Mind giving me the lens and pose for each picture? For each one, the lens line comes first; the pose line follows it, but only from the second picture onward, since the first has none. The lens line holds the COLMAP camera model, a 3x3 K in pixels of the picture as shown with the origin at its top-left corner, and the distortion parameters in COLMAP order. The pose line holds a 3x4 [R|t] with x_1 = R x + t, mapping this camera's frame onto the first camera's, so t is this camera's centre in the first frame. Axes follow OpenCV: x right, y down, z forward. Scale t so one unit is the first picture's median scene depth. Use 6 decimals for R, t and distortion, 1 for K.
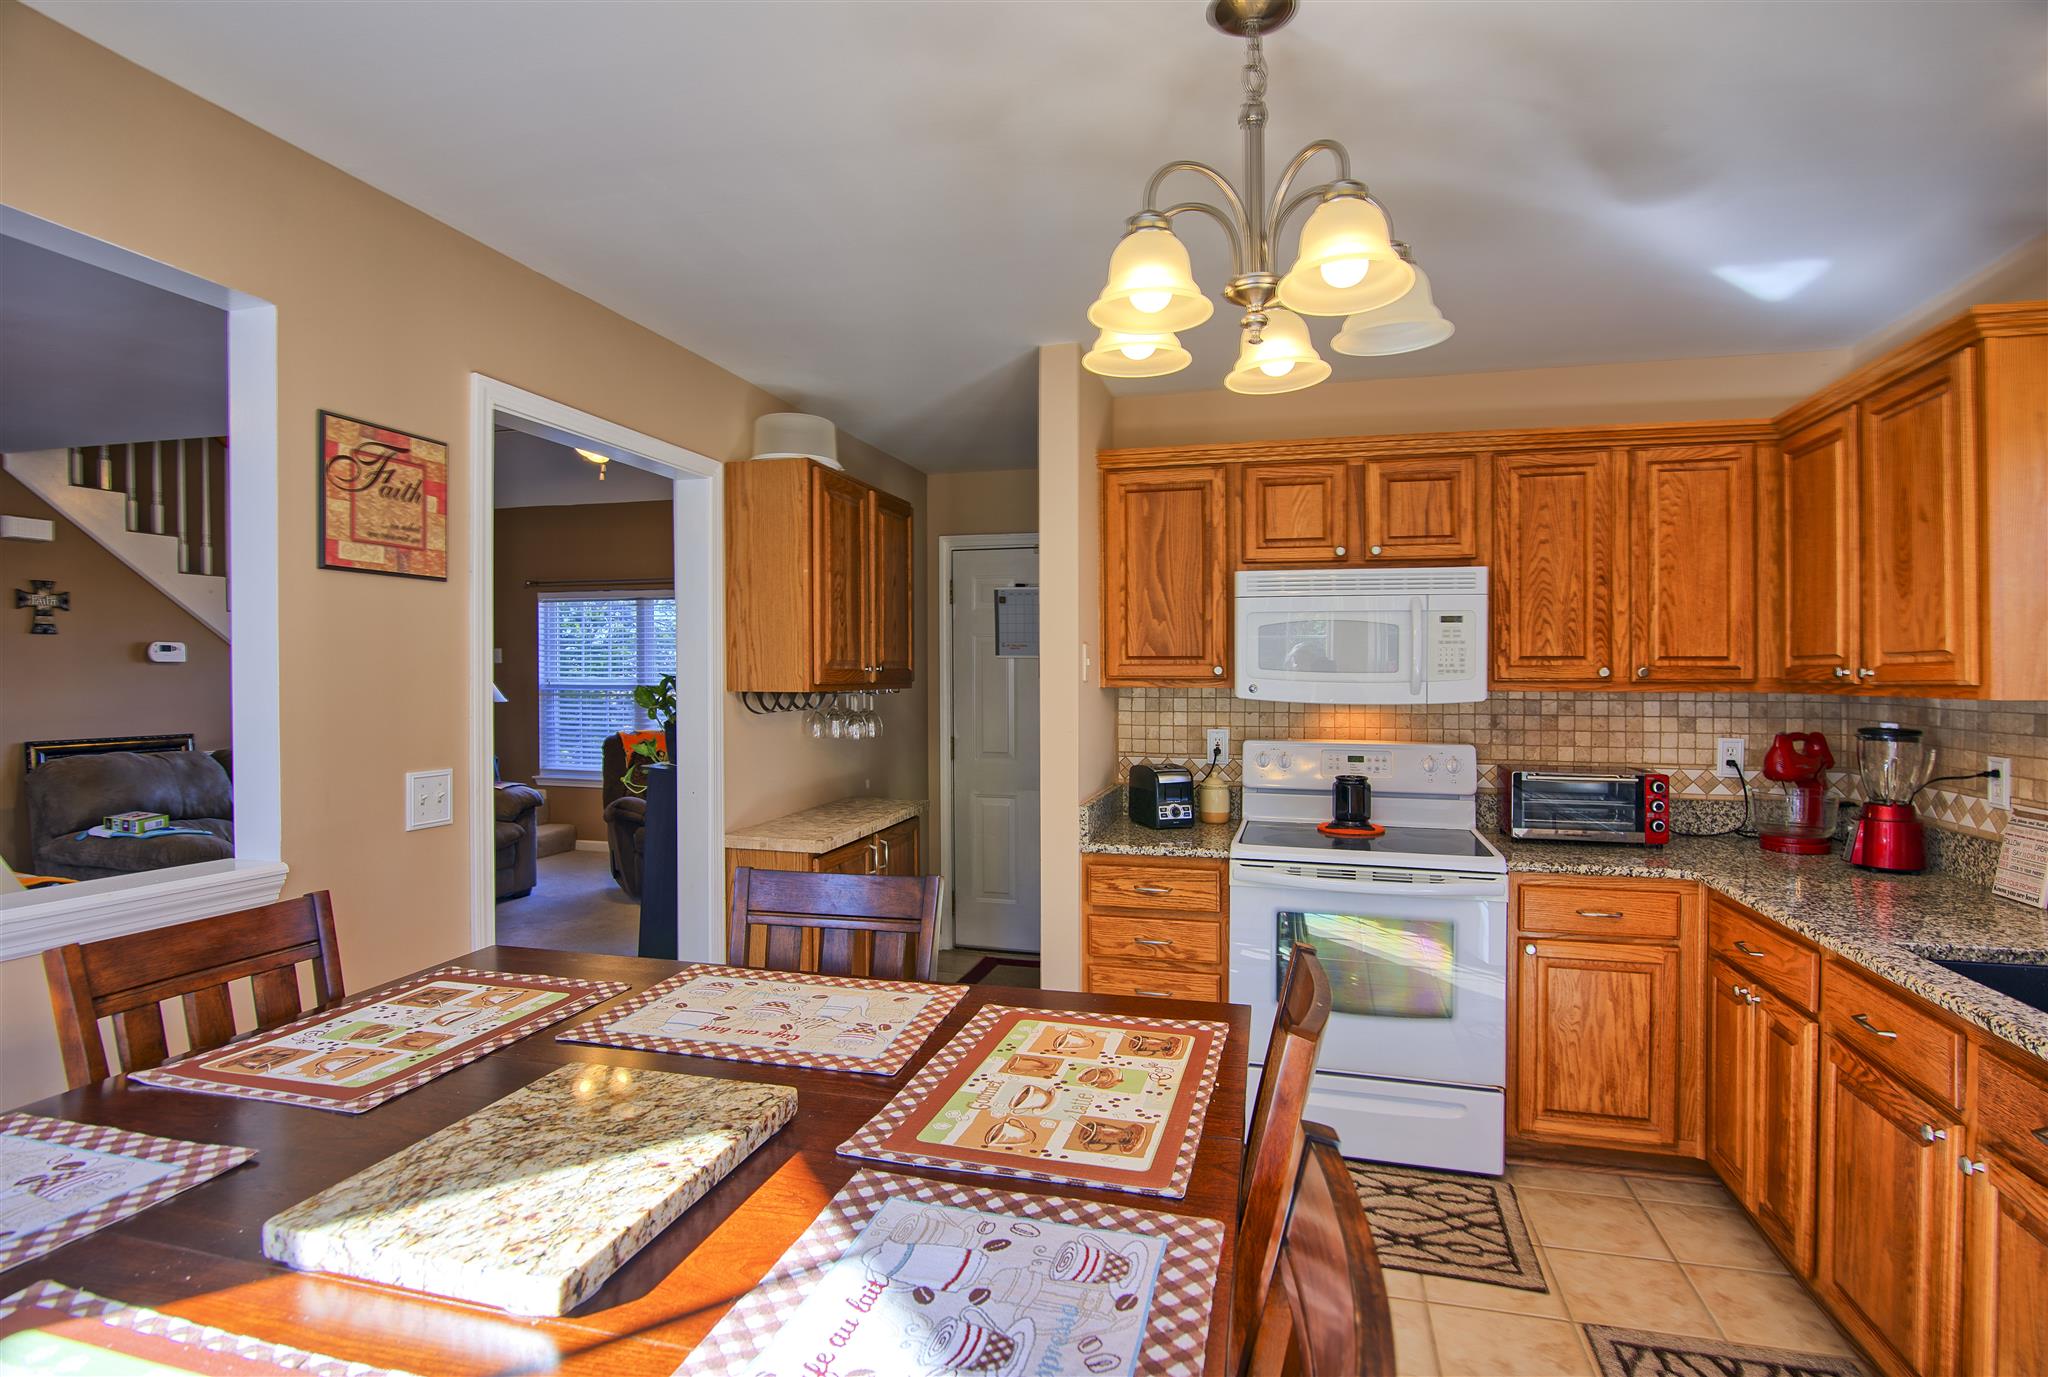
lens RADIAL K [[1000.9, 0, 1024.0], [0, 1000.9, 688.5], [0, 0, 1]] dist [-0.019648, -0.000392]
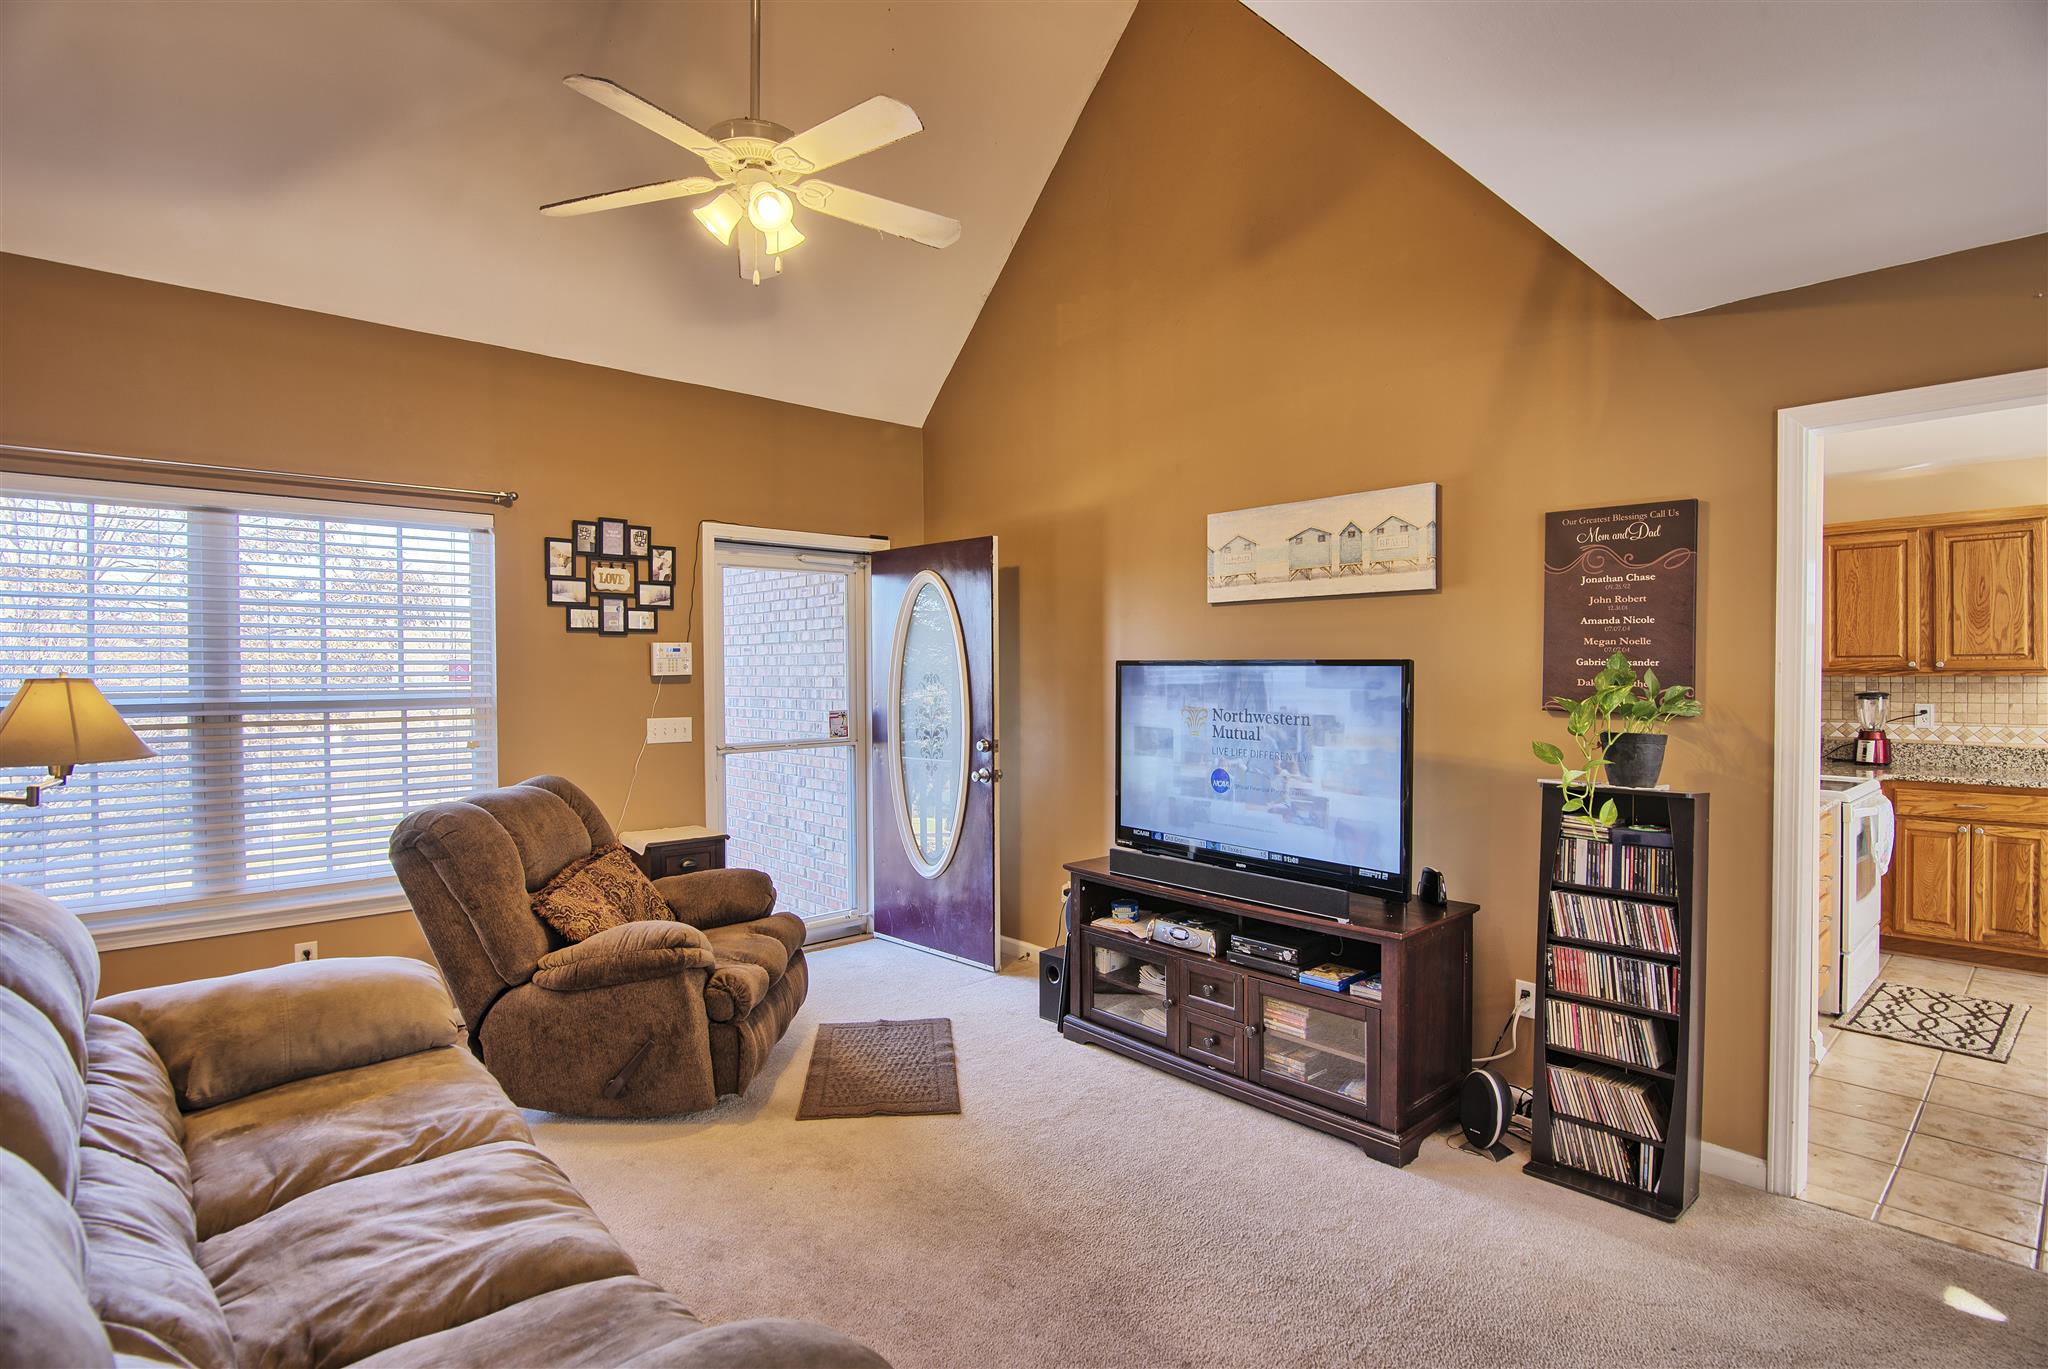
lens RADIAL K [[1000.9, 0, 1024.0], [0, 1000.9, 684.5], [0, 0, 1]] dist [-0.019648, -0.000392]
pose [[0.540111, -0.018033, 0.841401, -2.903622], [0.023453, 0.999705, 0.006371, -0.049768], [-0.841267, 0.016292, 0.540374, 2.336428]]
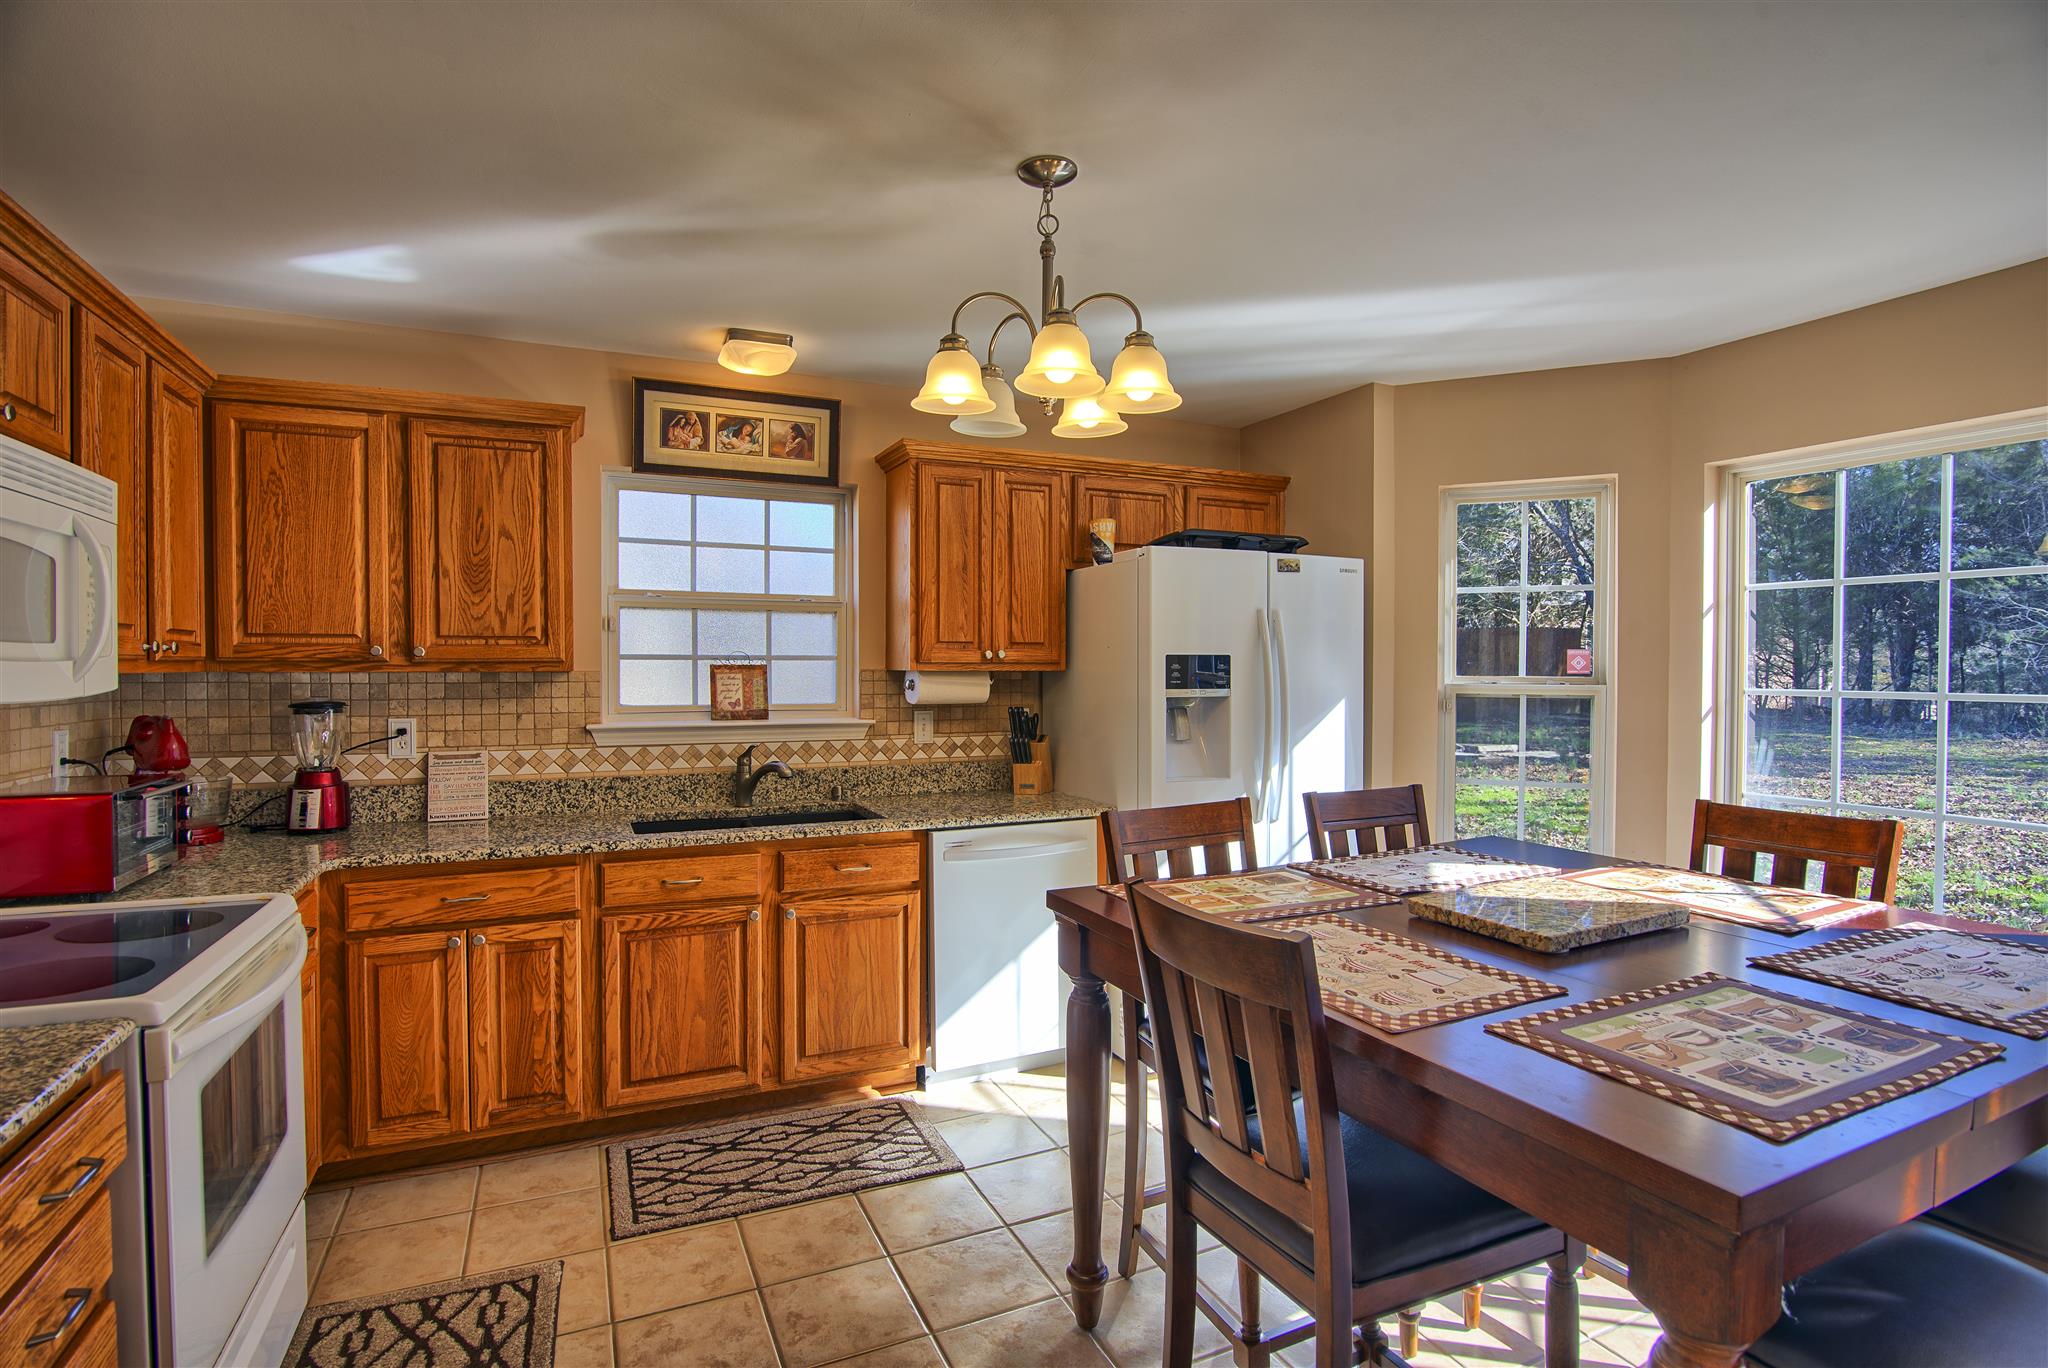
lens RADIAL K [[1000.9, 0, 1024.0], [0, 1000.9, 684.0], [0, 0, 1]] dist [-0.019648, -0.000392]
pose [[-0.636587, -0.018830, 0.770975, -0.811314], [0.008626, 0.999465, 0.031533, -0.013799], [-0.771157, 0.026724, -0.636084, 1.880324]]
